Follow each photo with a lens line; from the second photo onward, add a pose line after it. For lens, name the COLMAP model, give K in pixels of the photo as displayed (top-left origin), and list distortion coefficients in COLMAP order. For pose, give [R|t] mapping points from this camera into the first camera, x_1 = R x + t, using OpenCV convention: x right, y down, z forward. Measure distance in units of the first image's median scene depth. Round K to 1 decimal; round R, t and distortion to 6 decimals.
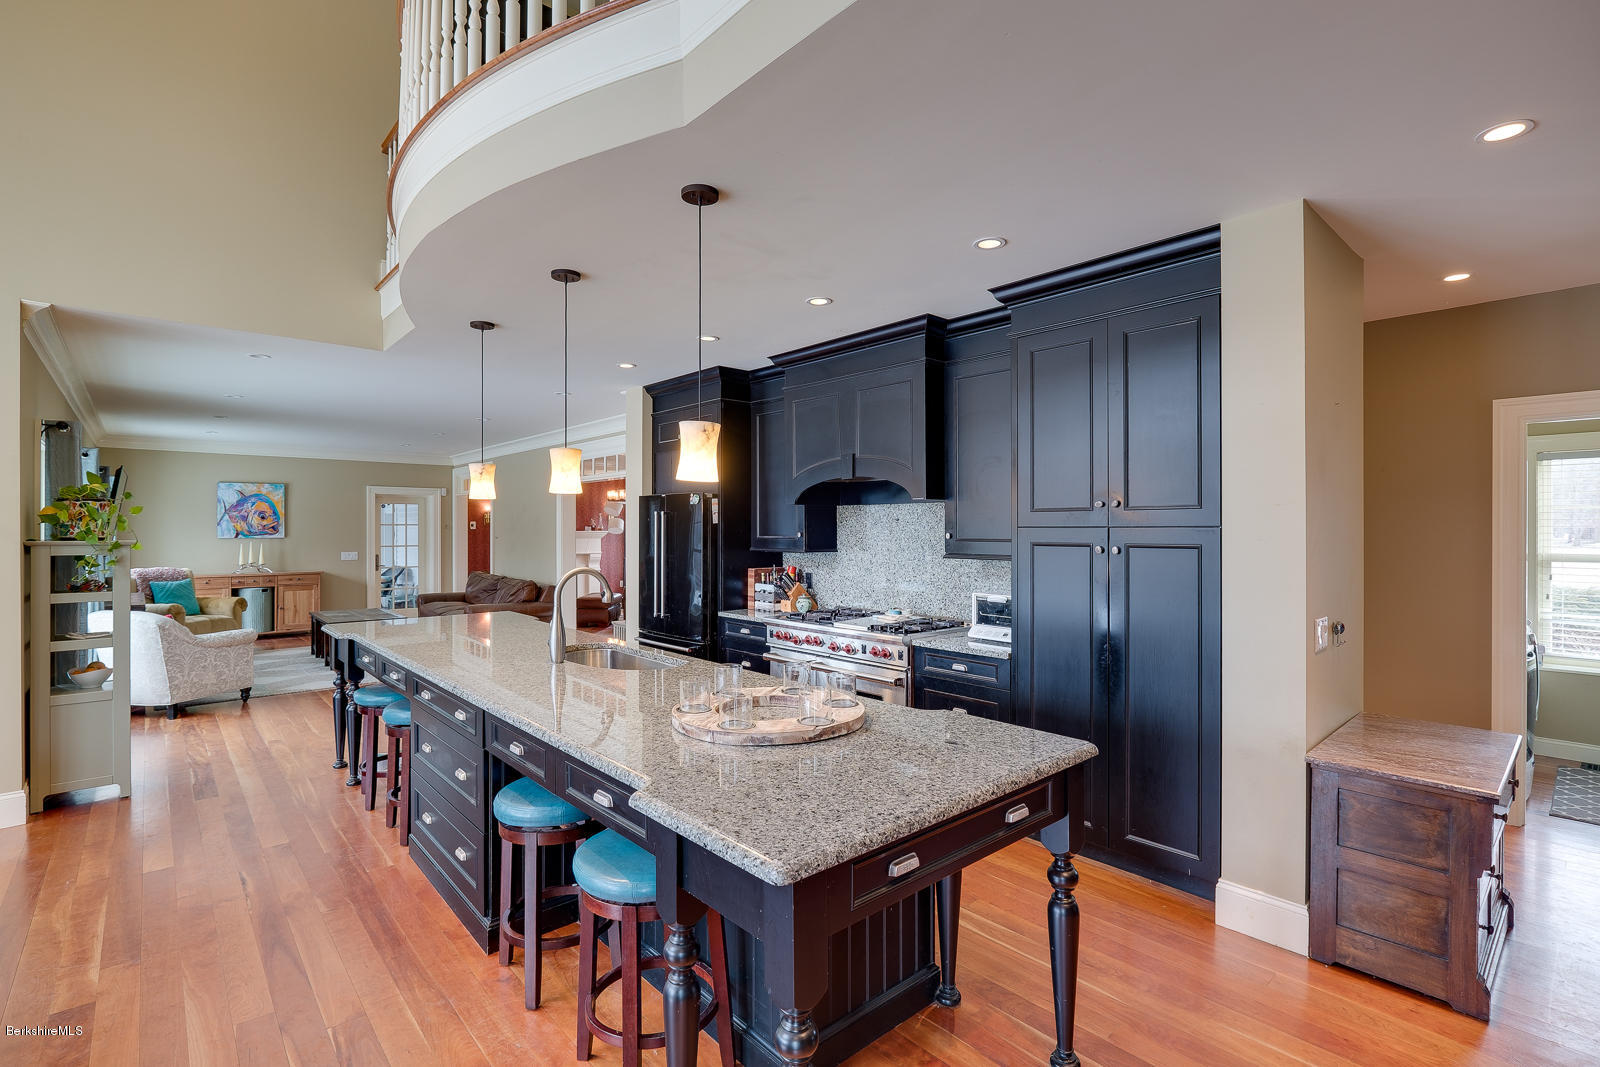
lens RADIAL K [[731.8, 0, 801.4], [0, 731.8, 532.0], [0, 0, 1]] dist [-0.022202, 0.000929]
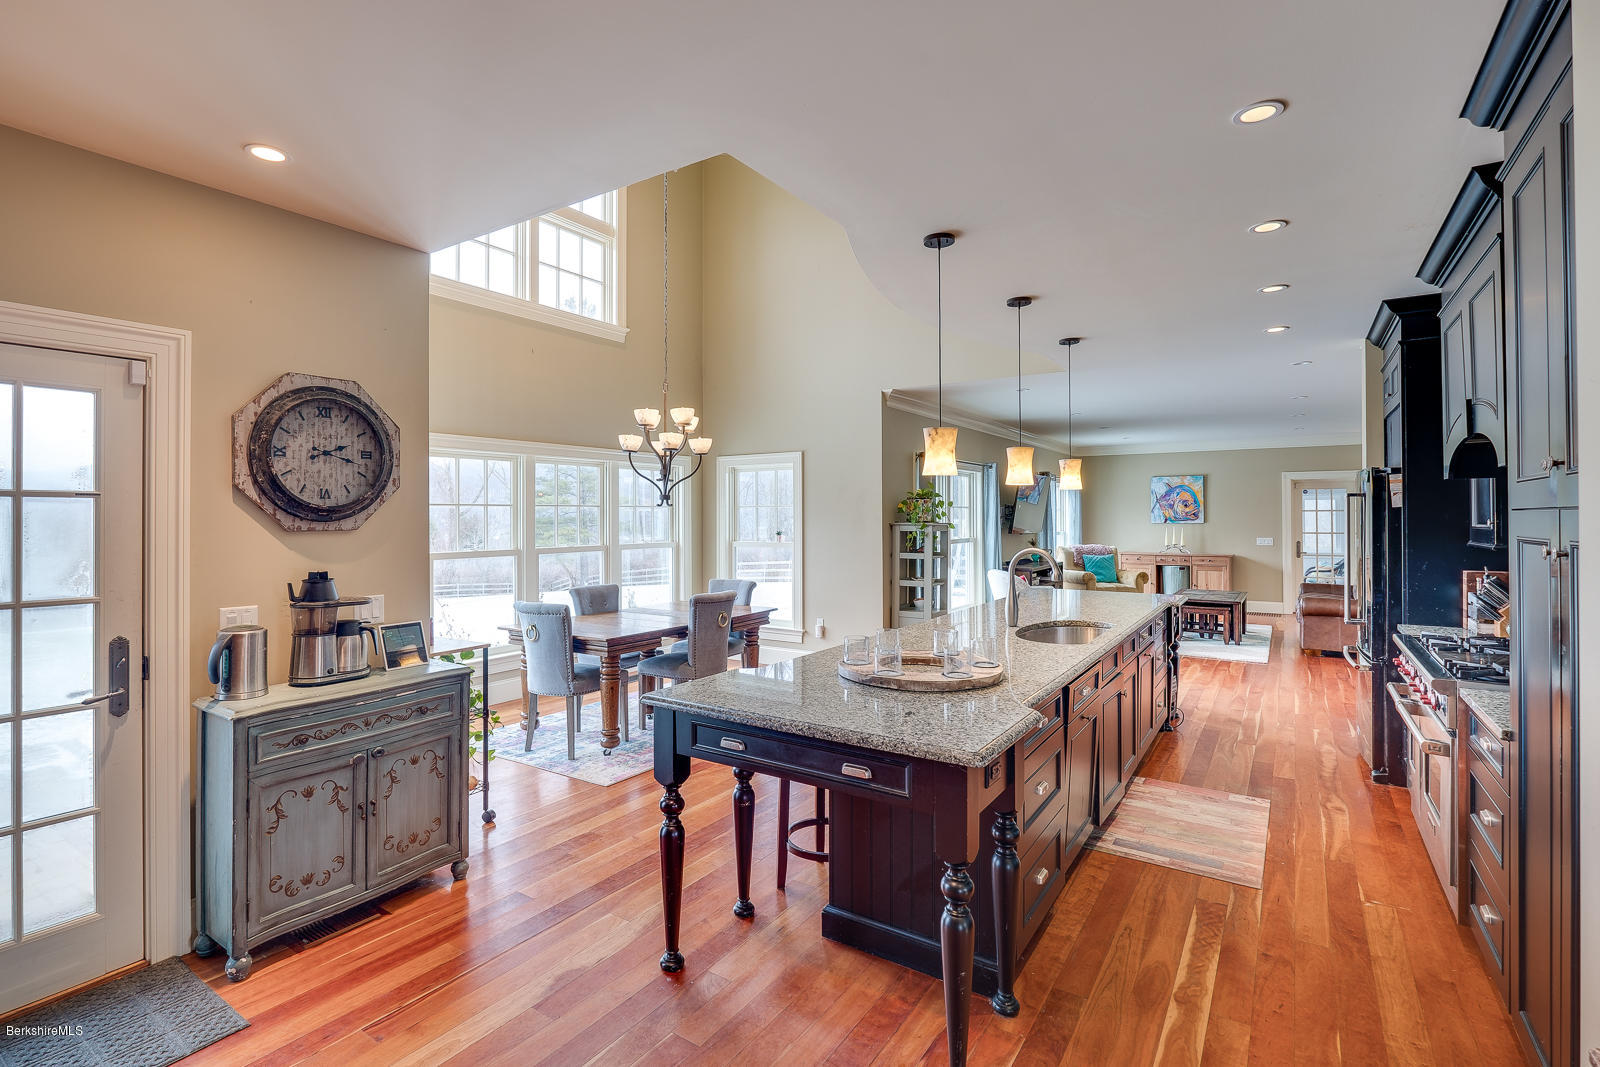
lens RADIAL K [[731.8, 0, 799.7], [0, 731.8, 516.9], [0, 0, 1]] dist [-0.022202, 0.000929]
pose [[0.263898, 0.001371, -0.964550, 0.218345], [-0.003360, 0.999994, 0.000502, -0.000154], [0.964545, 0.003108, 0.263901, 0.101711]]
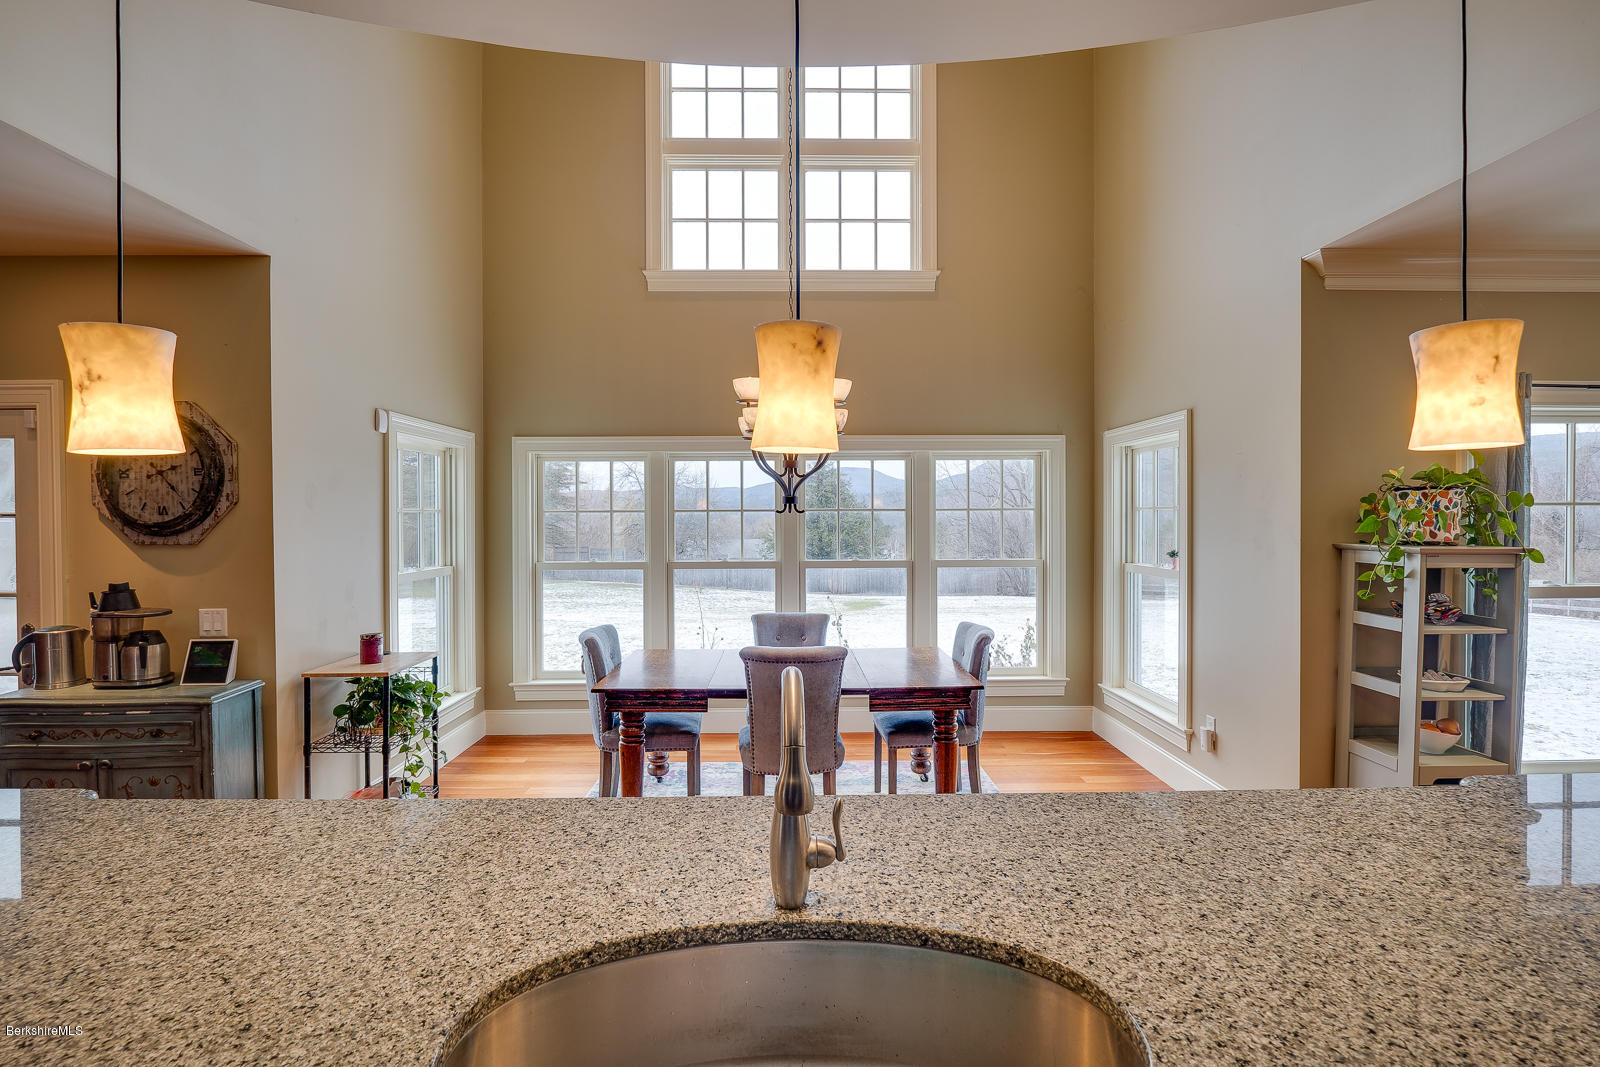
lens RADIAL K [[731.8, 0, 806.9], [0, 731.8, 530.5], [0, 0, 1]] dist [-0.022202, 0.000929]
pose [[-0.638385, 0.017979, -0.769507, -0.024939], [-0.000689, 0.999713, 0.023929, -0.006865], [0.769717, 0.015807, -0.638190, 0.375664]]
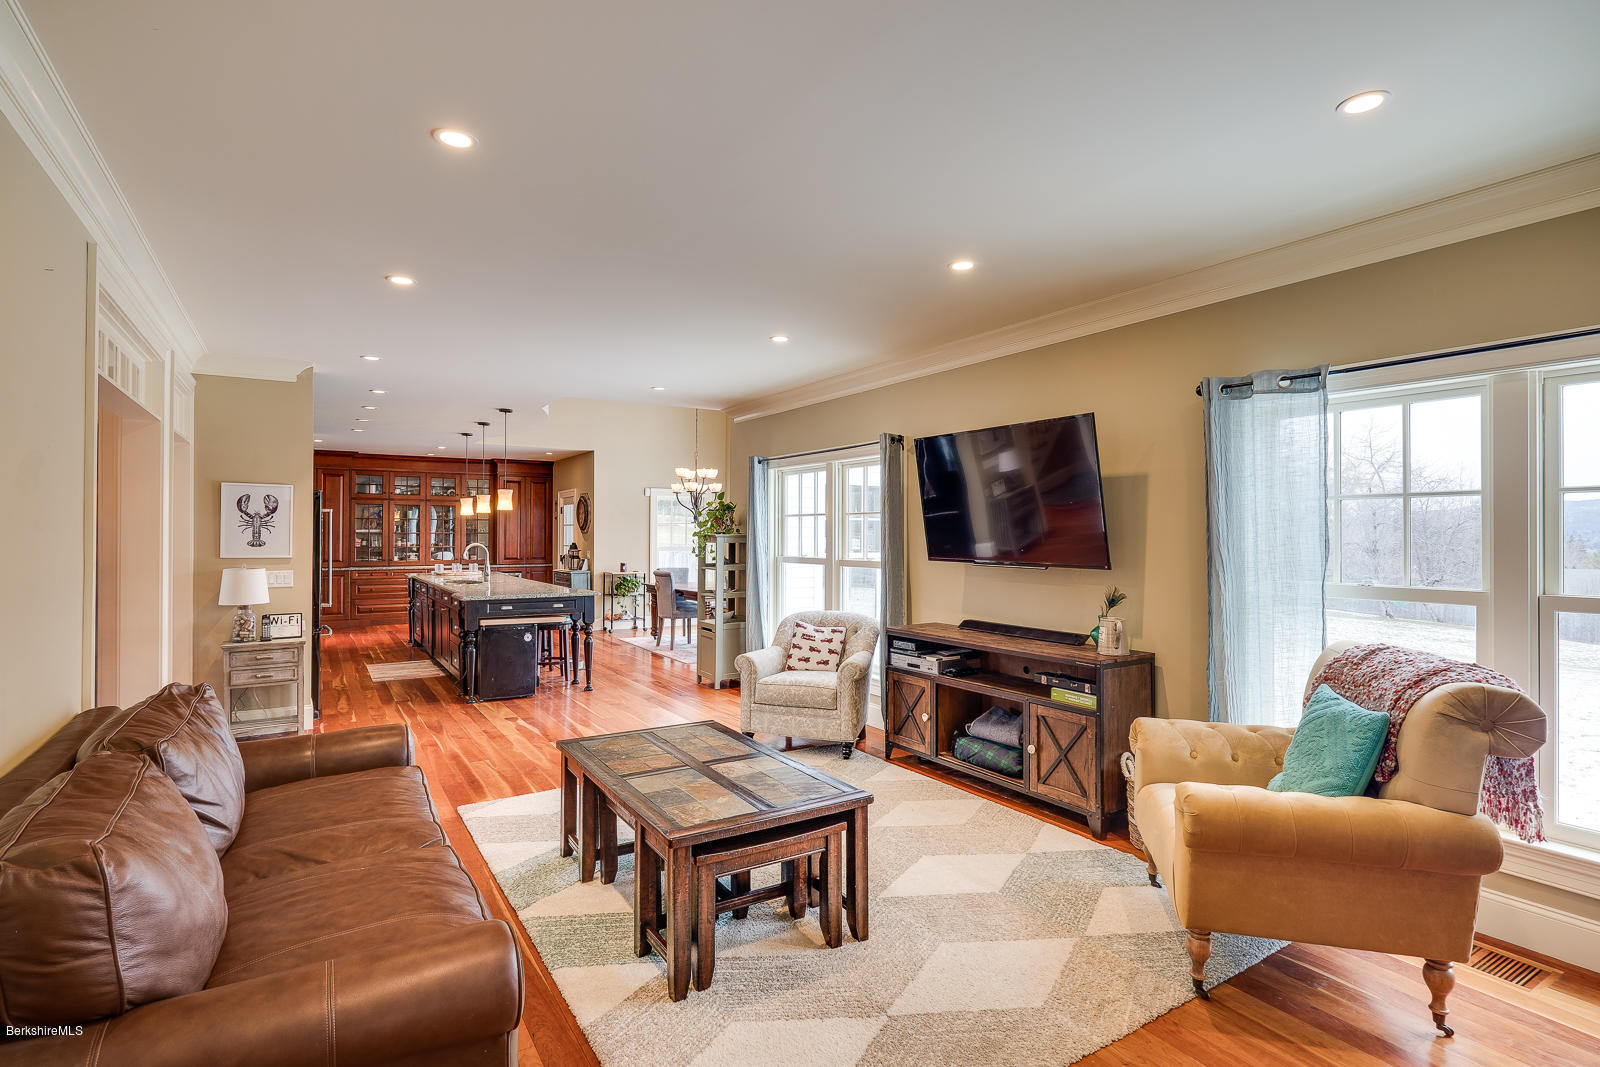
lens RADIAL K [[731.8, 0, 770.2], [0, 731.8, 514.5], [0, 0, 1]] dist [-0.022202, 0.000929]
pose [[-0.989496, 0.004655, 0.144486, -0.581816], [0.002288, 0.999860, -0.016547, -0.001034], [-0.144543, -0.016042, -0.989368, 1.104708]]
